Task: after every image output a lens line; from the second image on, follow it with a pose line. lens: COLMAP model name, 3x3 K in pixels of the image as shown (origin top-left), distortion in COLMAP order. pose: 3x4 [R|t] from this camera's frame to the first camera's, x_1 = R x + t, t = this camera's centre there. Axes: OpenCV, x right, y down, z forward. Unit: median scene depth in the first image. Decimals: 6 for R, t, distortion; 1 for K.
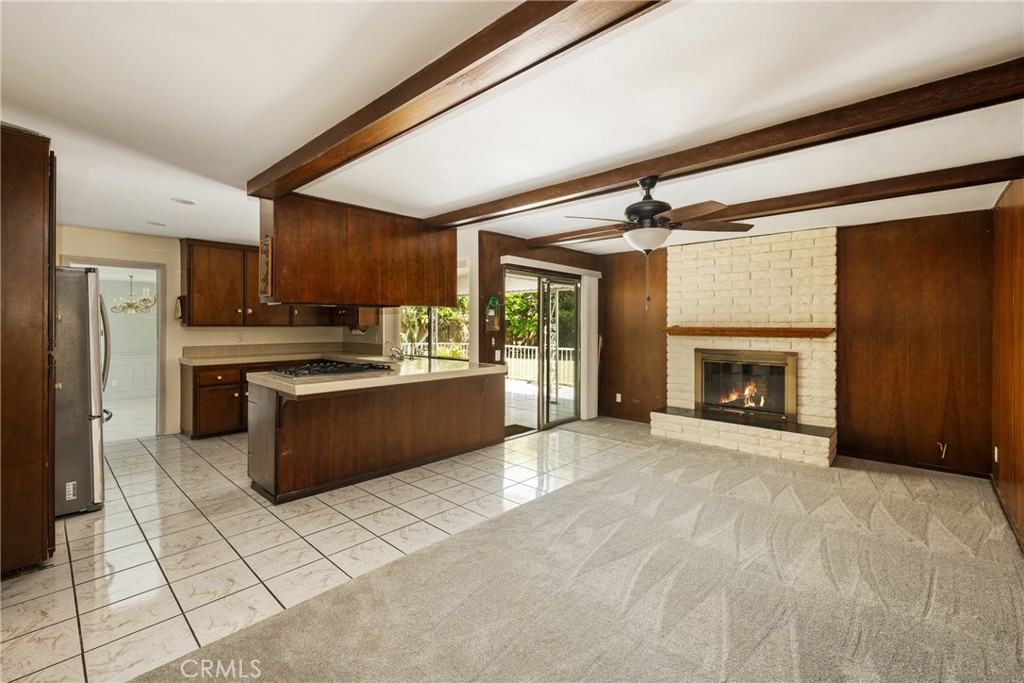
lens RADIAL K [[428.2, 0, 509.5], [0, 428.2, 327.0], [0, 0, 1]] dist [0.001803, -0.000184]
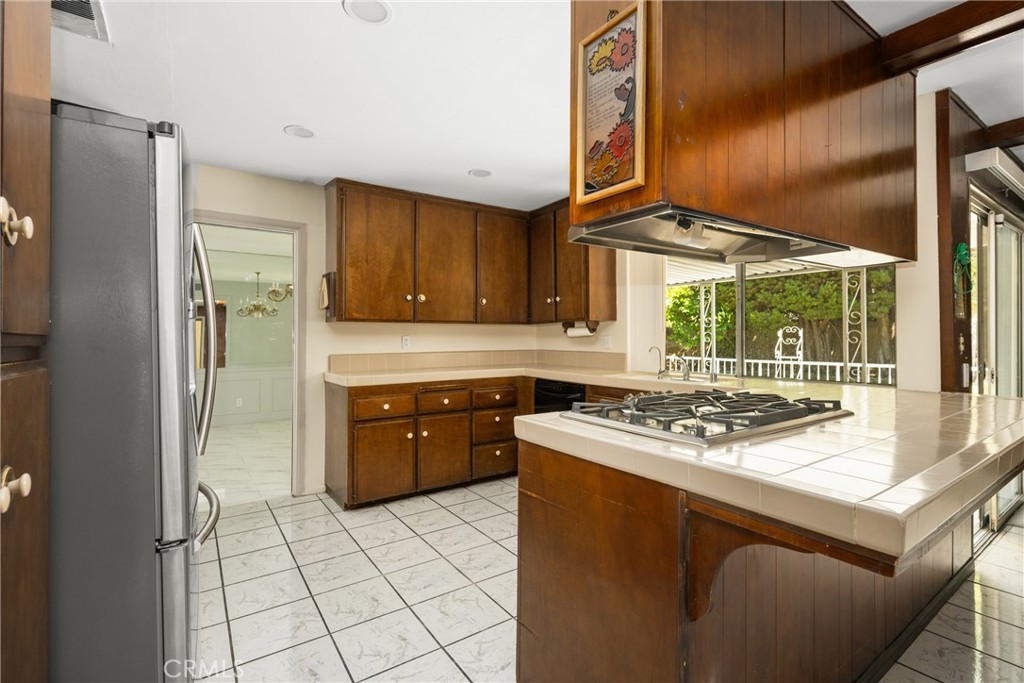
lens RADIAL K [[448.6, 0, 515.0], [0, 448.6, 334.6], [0, 0, 1]] dist [0.000703, -0.000182]
pose [[0.979742, -0.005511, -0.200190, -0.416141], [0.002934, 0.999909, -0.013169, 0.029967], [0.200244, 0.012315, 0.979669, 0.470014]]
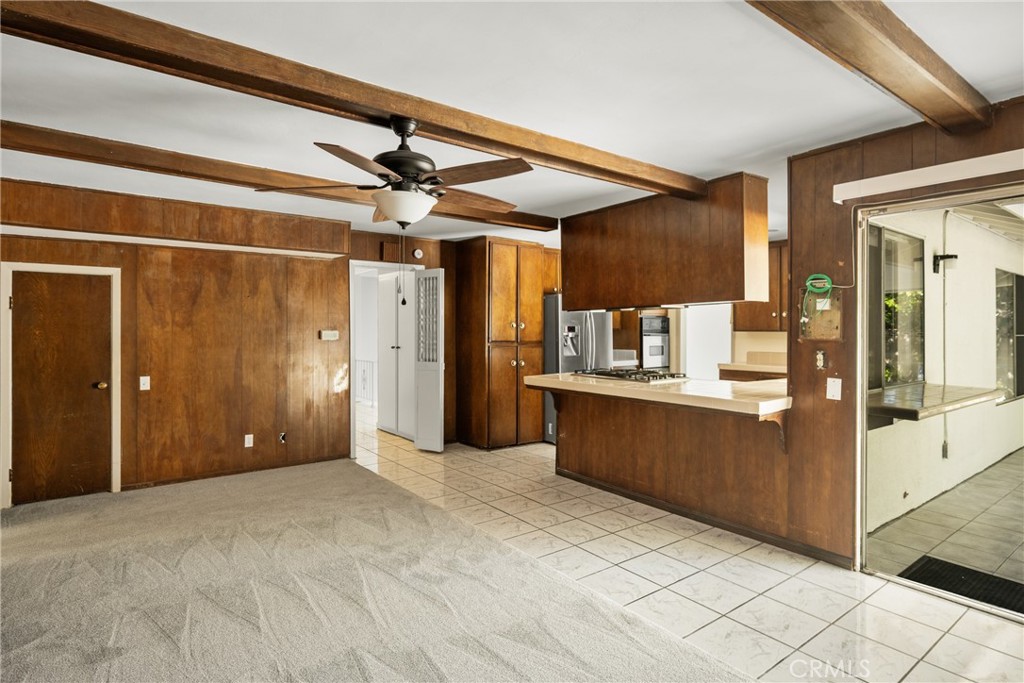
lens RADIAL K [[514.6, 0, 508.5], [0, 514.6, 330.2], [0, 0, 1]] dist [-0.000393, 0.000011]
pose [[-0.142935, -0.002377, -0.989729, 0.662120], [-0.006824, 0.999976, -0.001417, 0.001252], [0.989709, 0.006551, -0.142948, 0.748001]]
